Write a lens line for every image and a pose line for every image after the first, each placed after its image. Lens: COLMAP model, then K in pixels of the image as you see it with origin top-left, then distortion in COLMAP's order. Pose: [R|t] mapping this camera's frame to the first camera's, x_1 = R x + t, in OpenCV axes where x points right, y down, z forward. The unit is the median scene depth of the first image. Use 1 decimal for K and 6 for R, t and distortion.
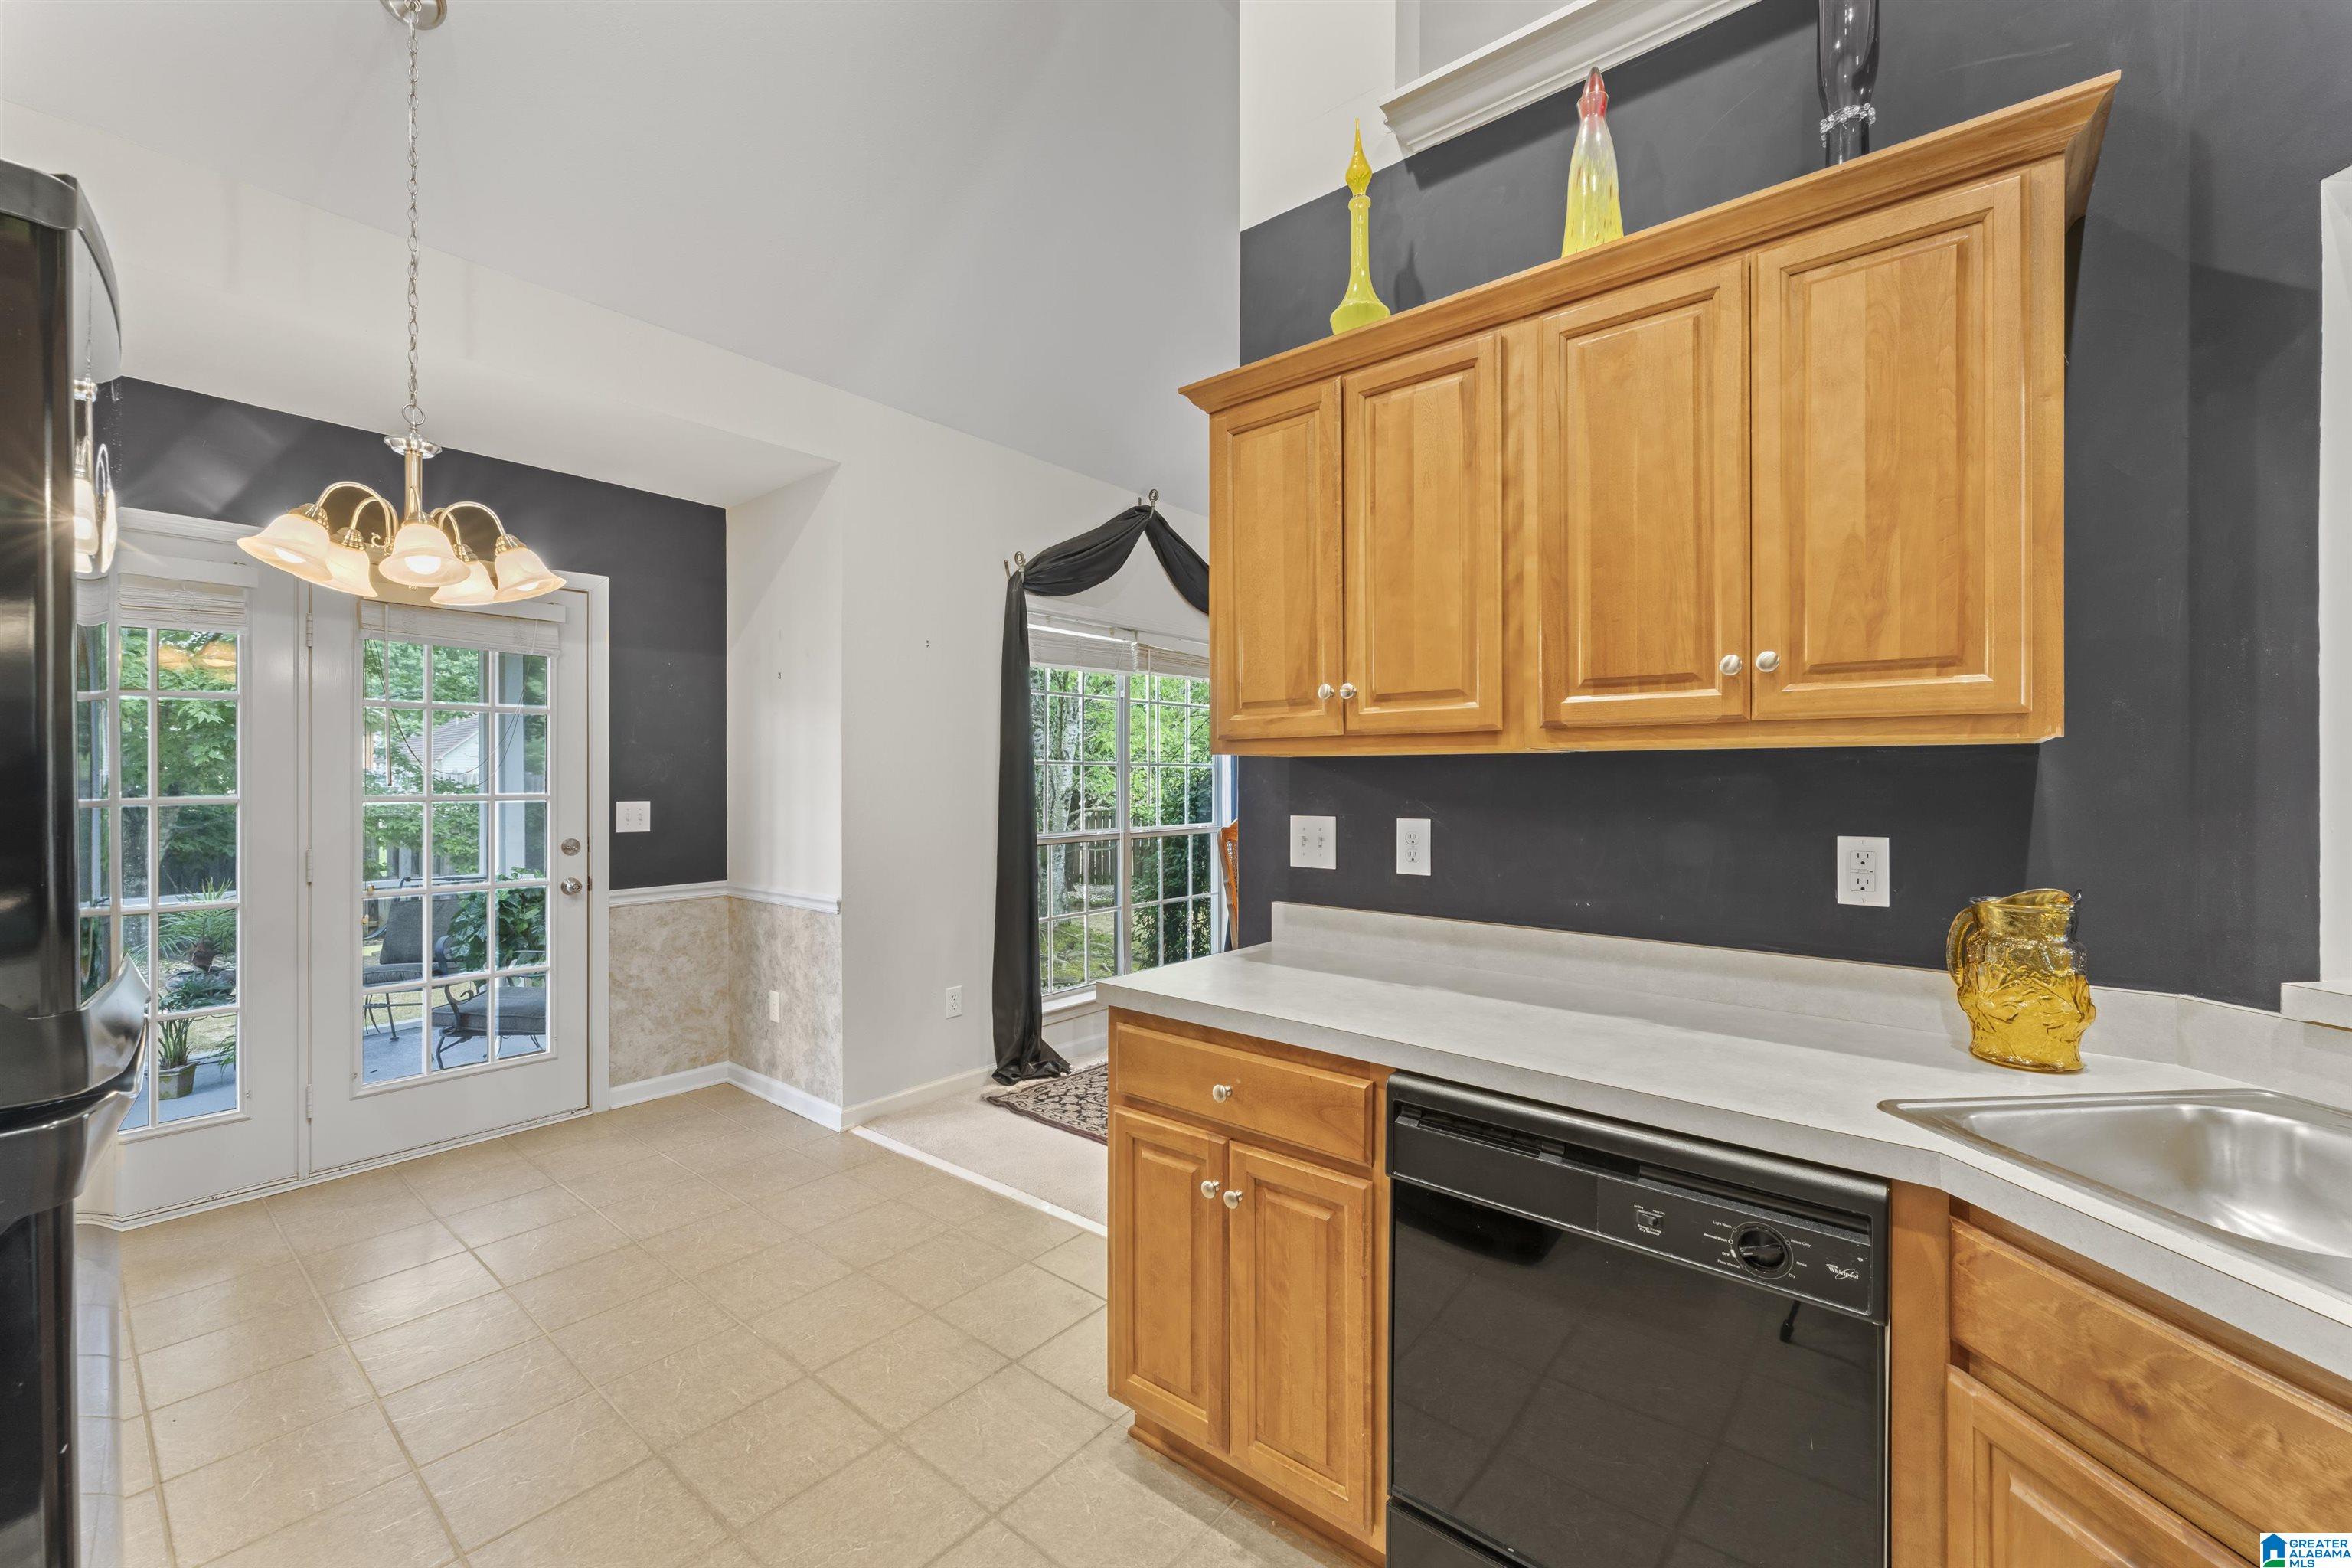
lens RADIAL K [[941.5, 0, 1198.4], [0, 941.5, 779.8], [0, 0, 1]] dist [0.001476, -0.000579]
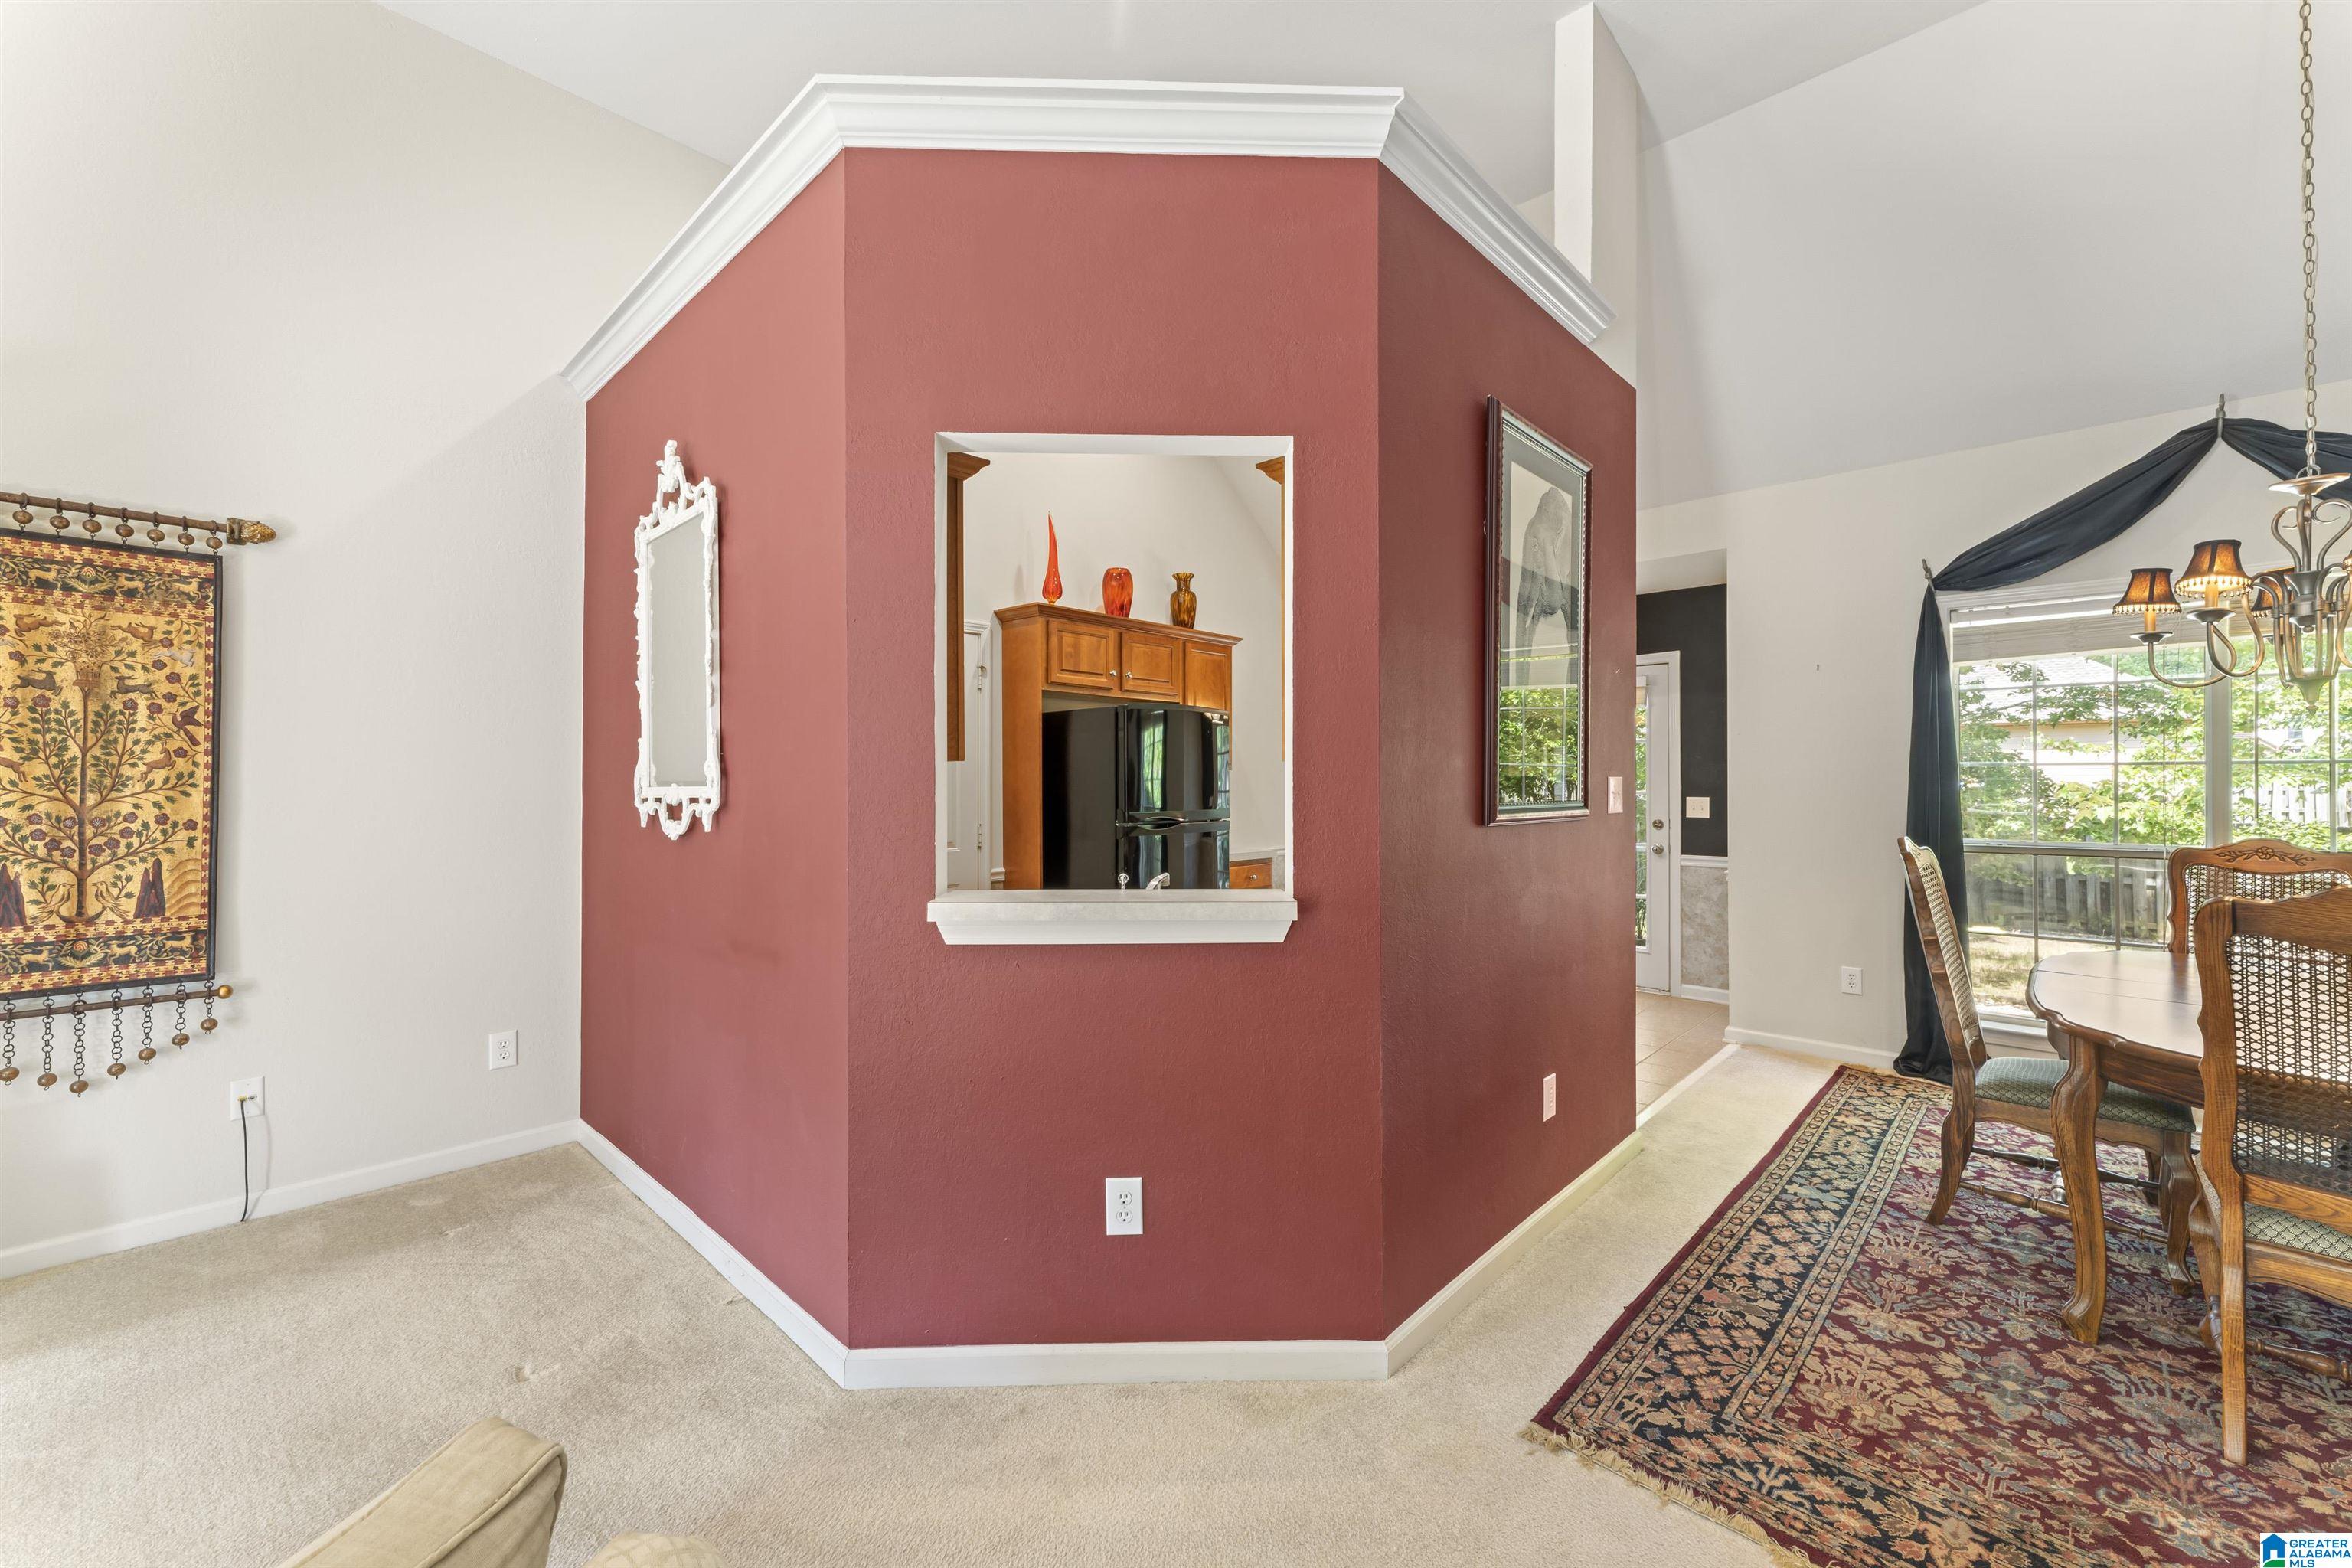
lens RADIAL K [[941.5, 0, 1179.6], [0, 941.5, 773.8], [0, 0, 1]] dist [0.001476, -0.000579]
pose [[-0.082455, -0.009883, -0.996546, 0.964186], [-0.000640, 0.999951, -0.009864, 0.001478], [0.996595, -0.000175, -0.082458, 0.308315]]
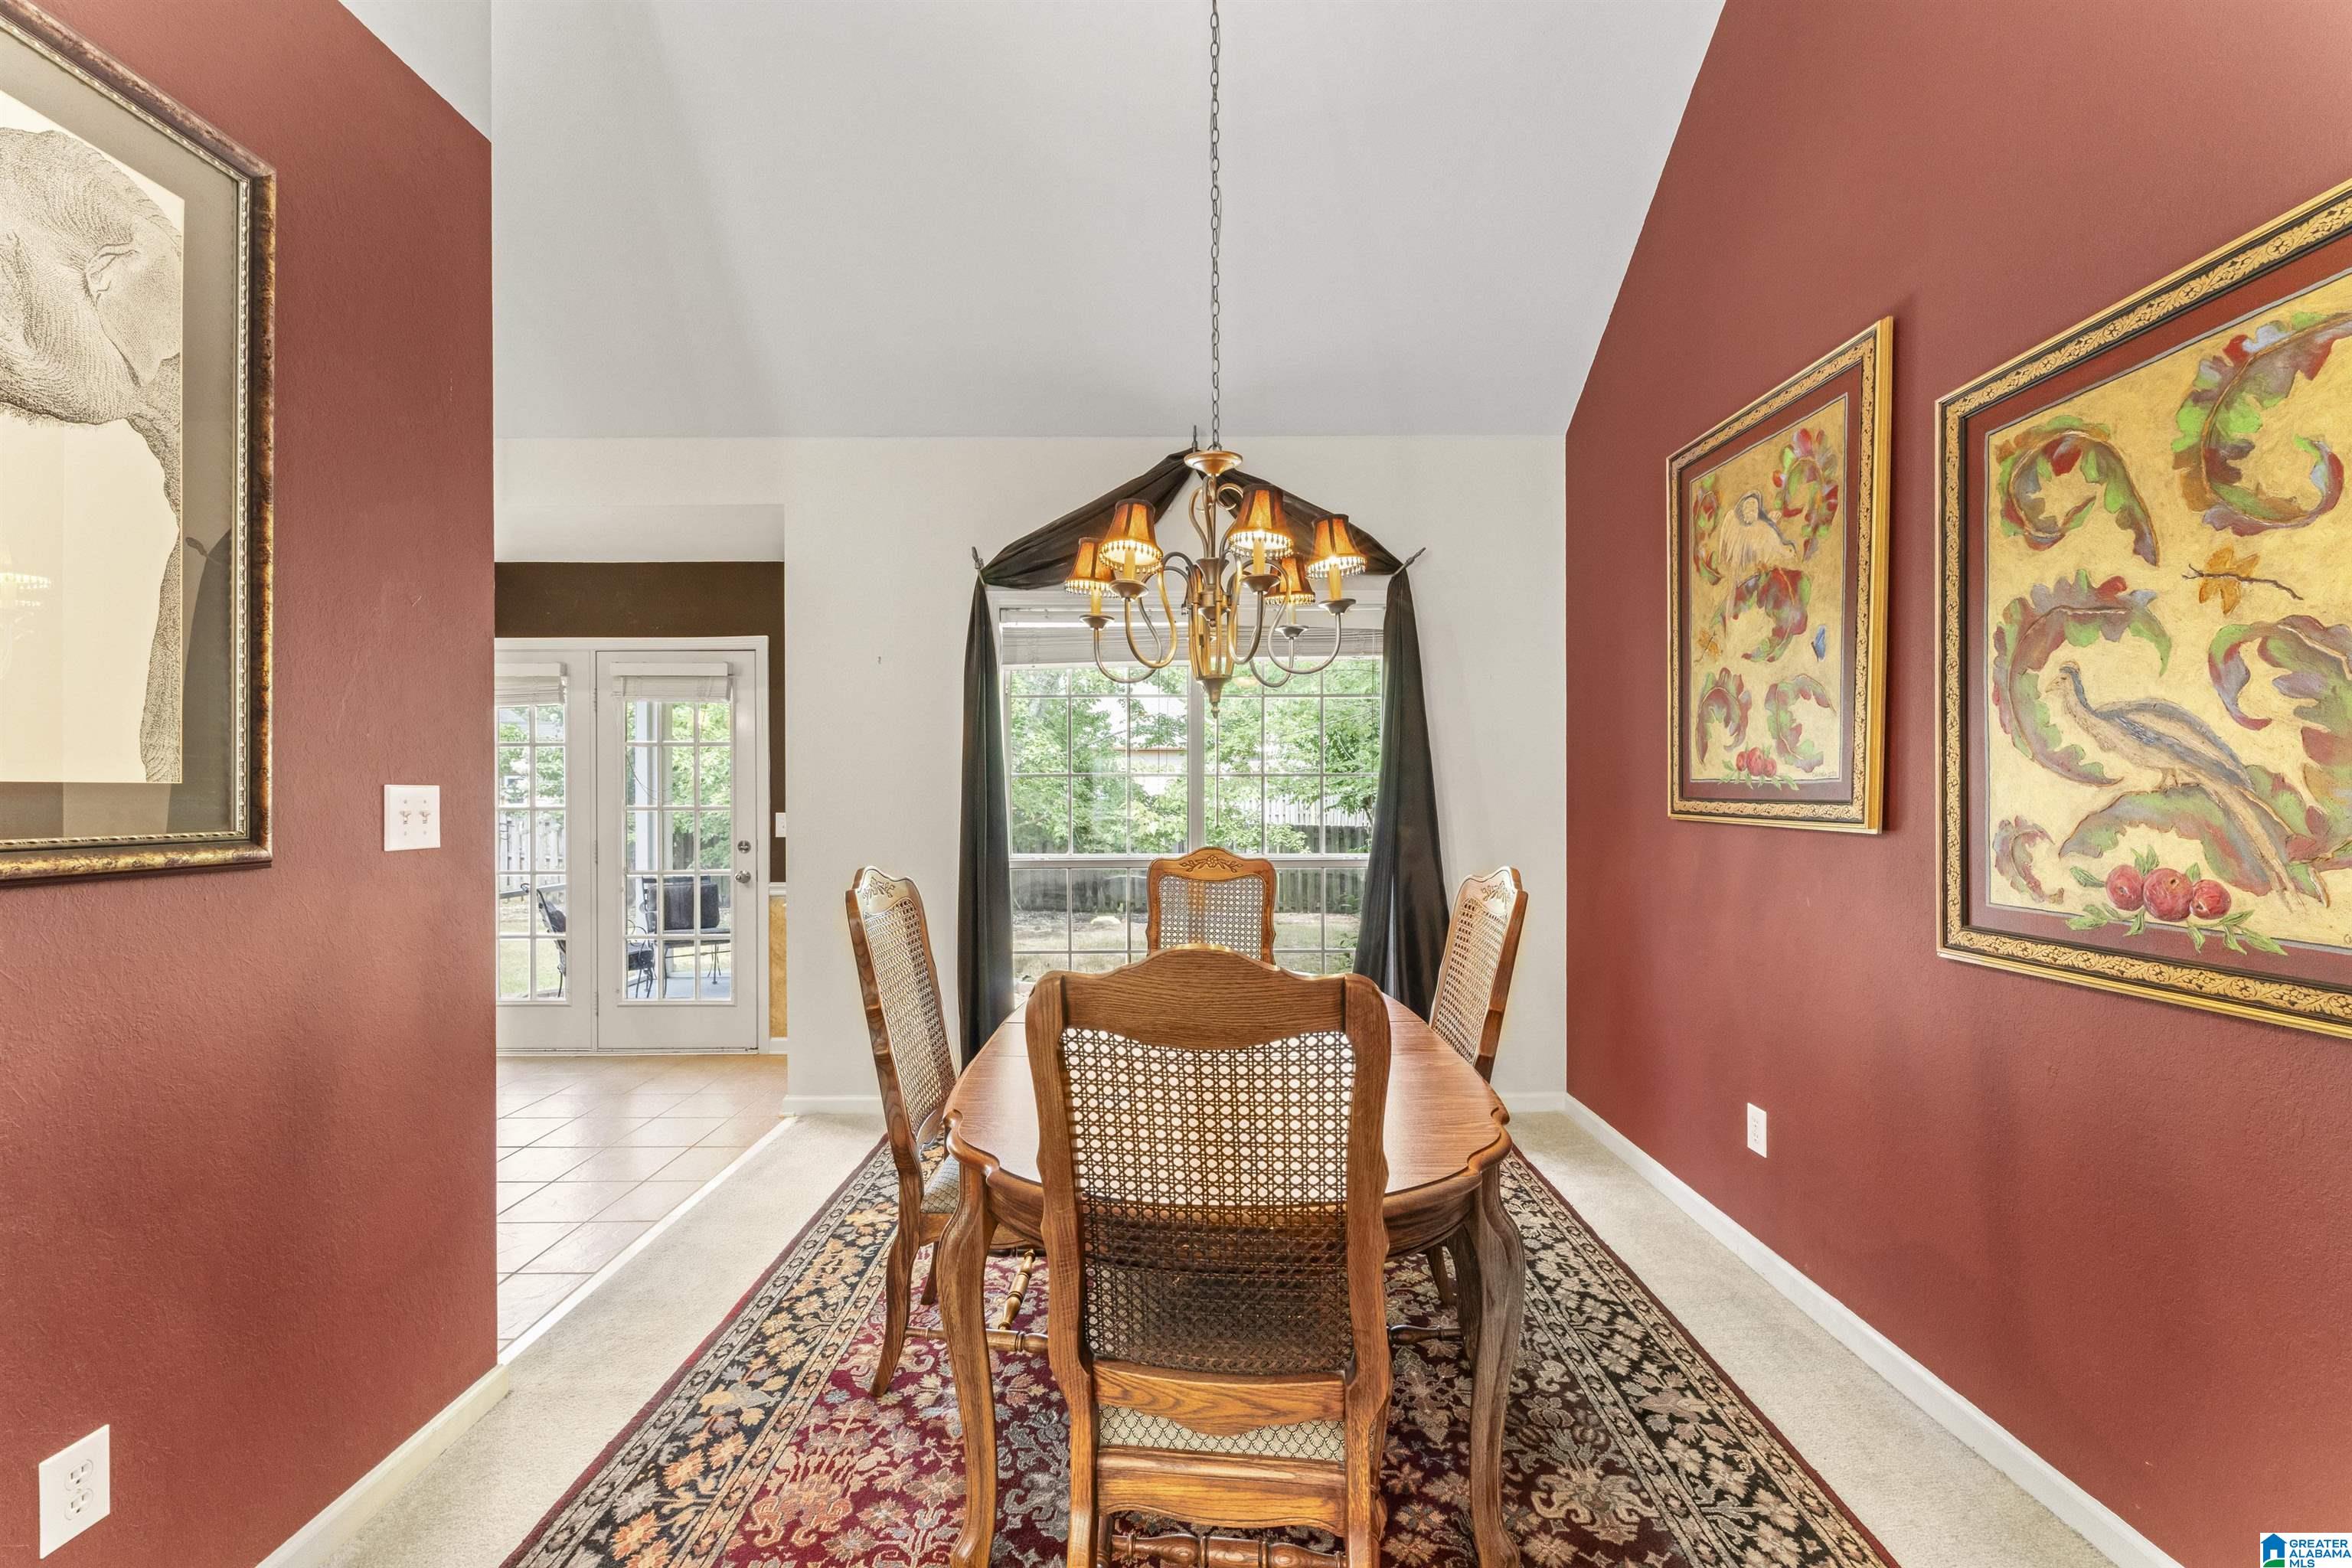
lens RADIAL K [[941.5, 0, 1188.0], [0, 941.5, 794.1], [0, 0, 1]] dist [0.001476, -0.000579]
pose [[0.629401, -0.003040, -0.777075, 0.712345], [0.003037, 0.999994, -0.001452, 0.001883], [0.777075, -0.001446, 0.629407, 0.632352]]
